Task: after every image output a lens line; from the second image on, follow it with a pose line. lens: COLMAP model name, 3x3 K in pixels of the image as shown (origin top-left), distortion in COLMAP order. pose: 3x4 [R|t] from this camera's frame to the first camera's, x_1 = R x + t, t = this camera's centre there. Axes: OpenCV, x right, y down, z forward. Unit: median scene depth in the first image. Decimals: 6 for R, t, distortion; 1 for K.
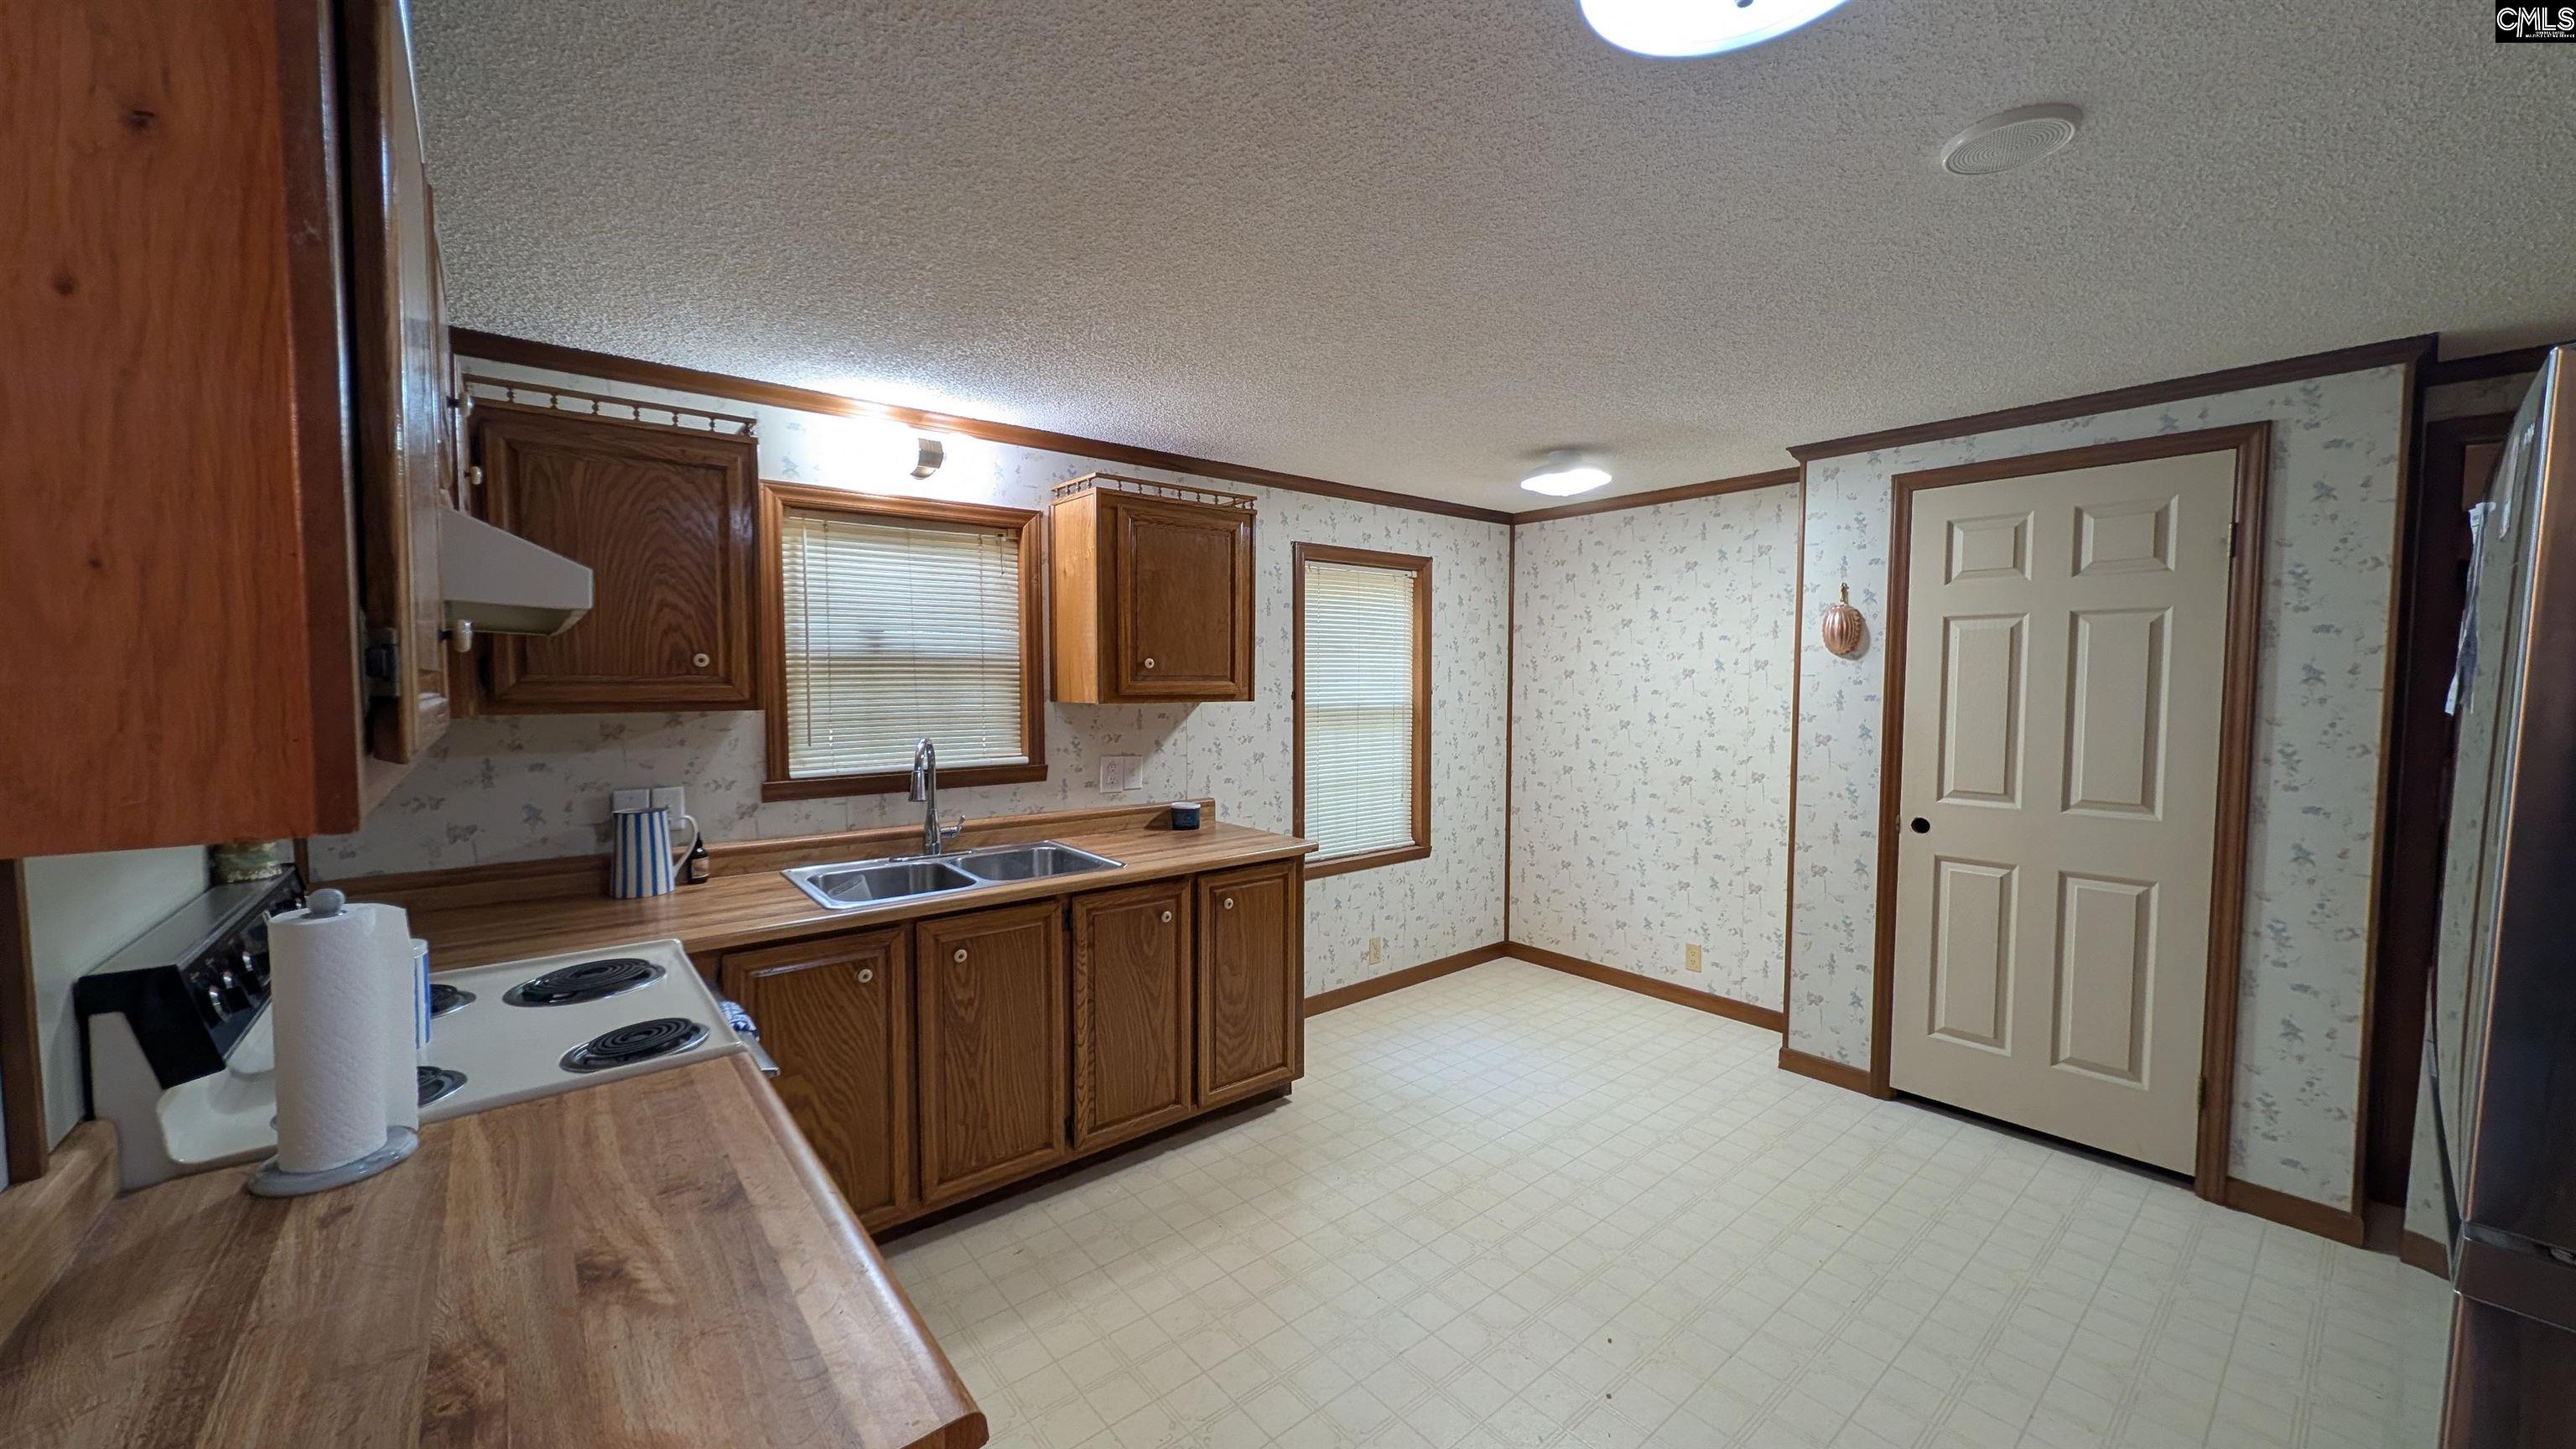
lens RADIAL K [[933.8, 0, 1292.4], [0, 933.8, 728.4], [0, 0, 1]] dist [0.001110, 0.000143]
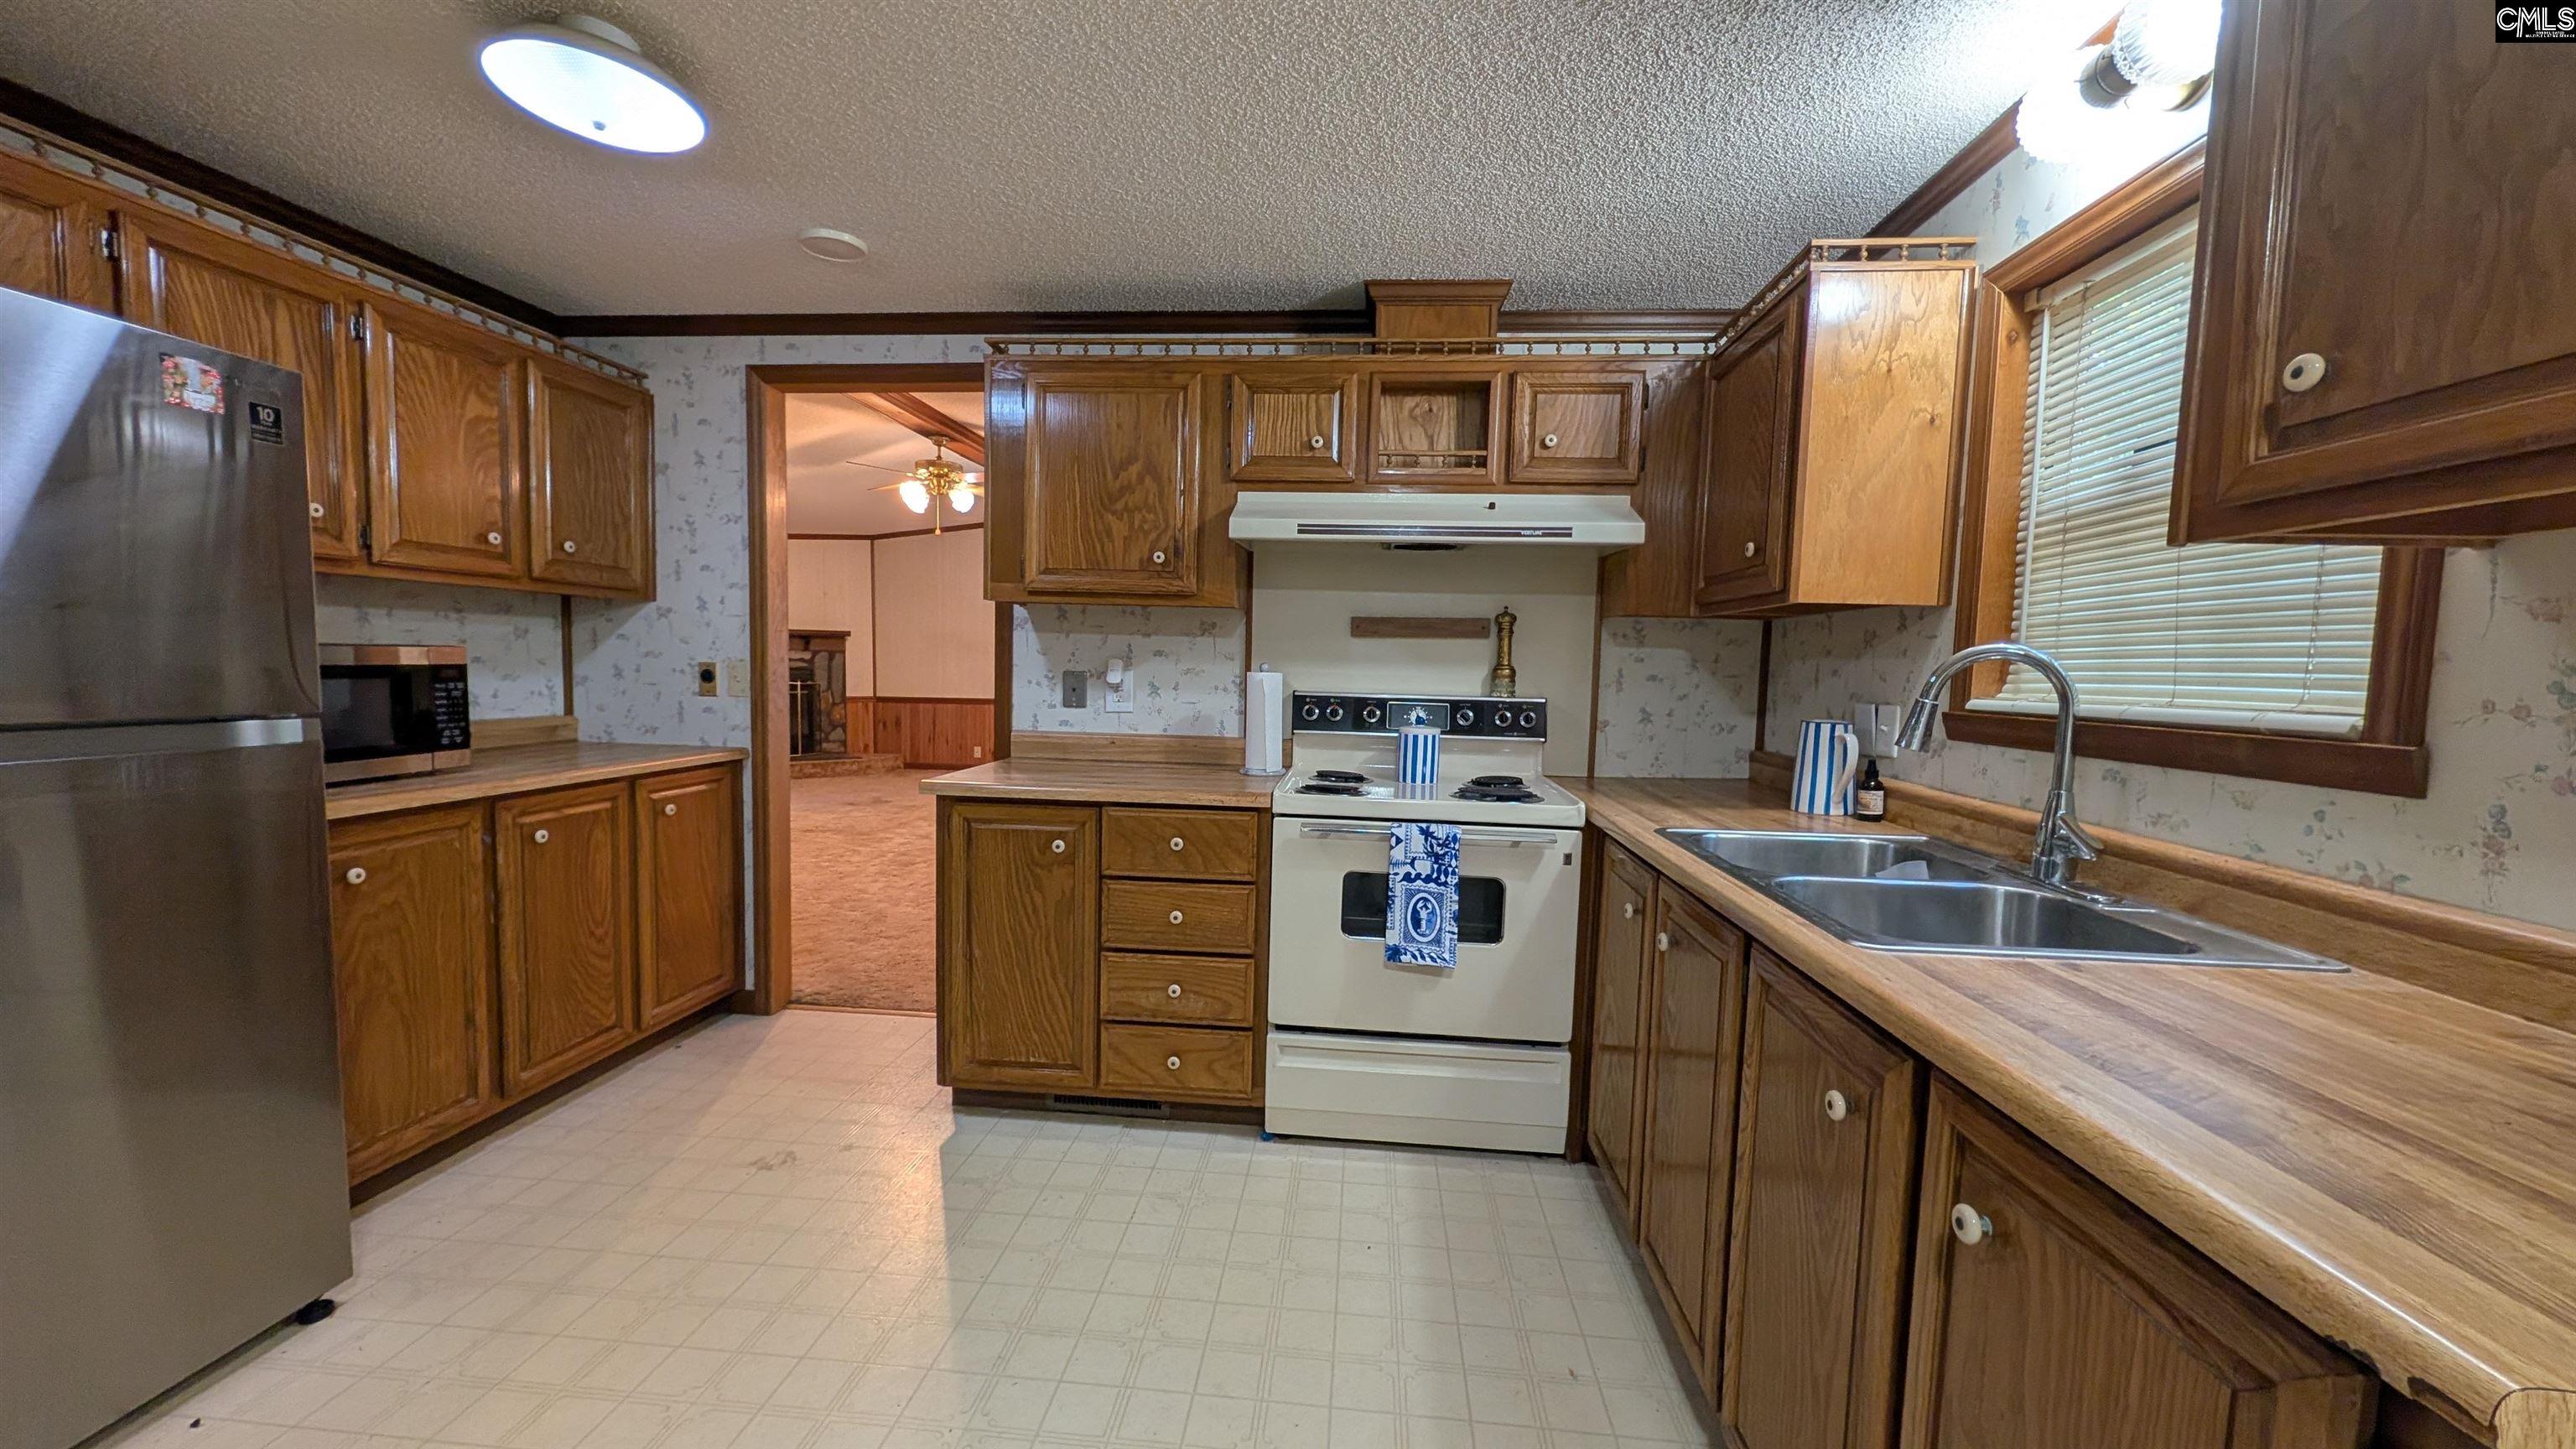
lens RADIAL K [[933.8, 0, 1288.3], [0, 933.8, 723.0], [0, 0, 1]] dist [0.001110, 0.000143]
pose [[-0.707707, 0.023964, -0.706100, 0.277207], [-0.068779, 0.992341, 0.102614, 0.027082], [0.703151, 0.121186, -0.700638, 1.081210]]
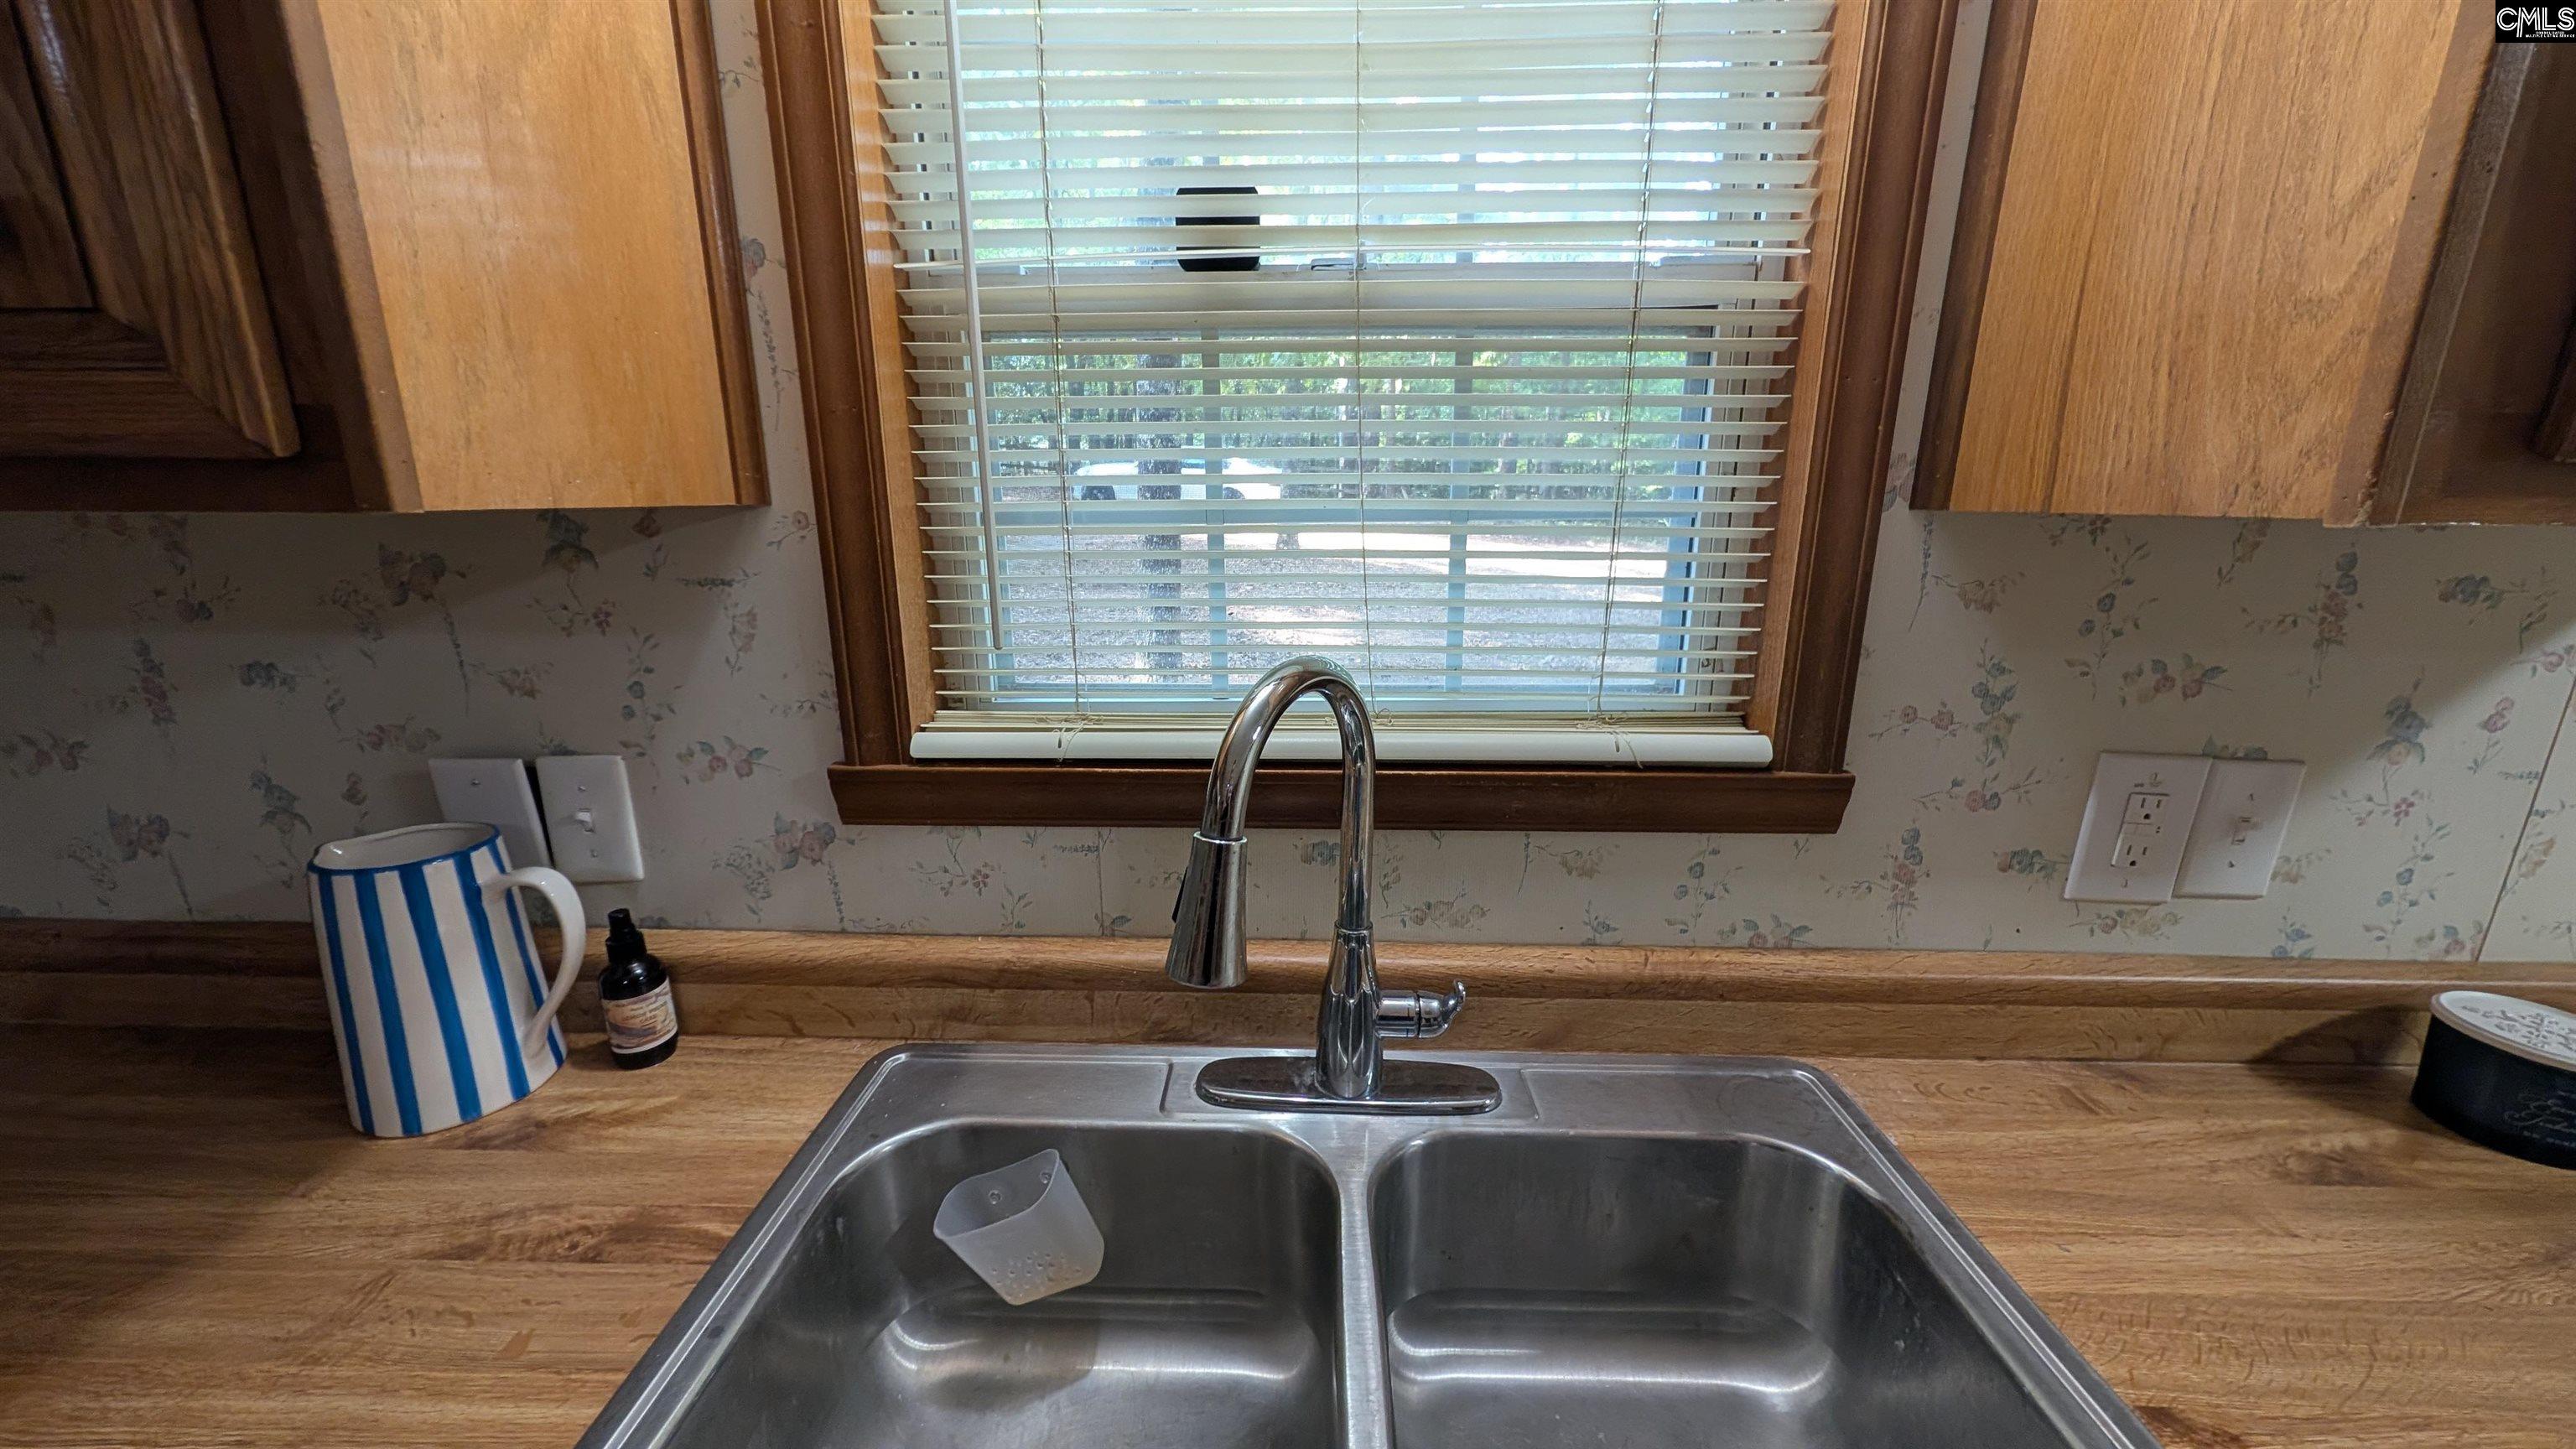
lens RADIAL K [[933.8, 0, 1278.9], [0, 933.8, 721.0], [0, 0, 1]] dist [0.001110, 0.000143]
pose [[0.756641, 0.156391, -0.634851, -0.253607], [-0.039879, 0.980203, 0.193937, -0.018400], [0.652613, -0.121424, 0.747899, 0.819629]]
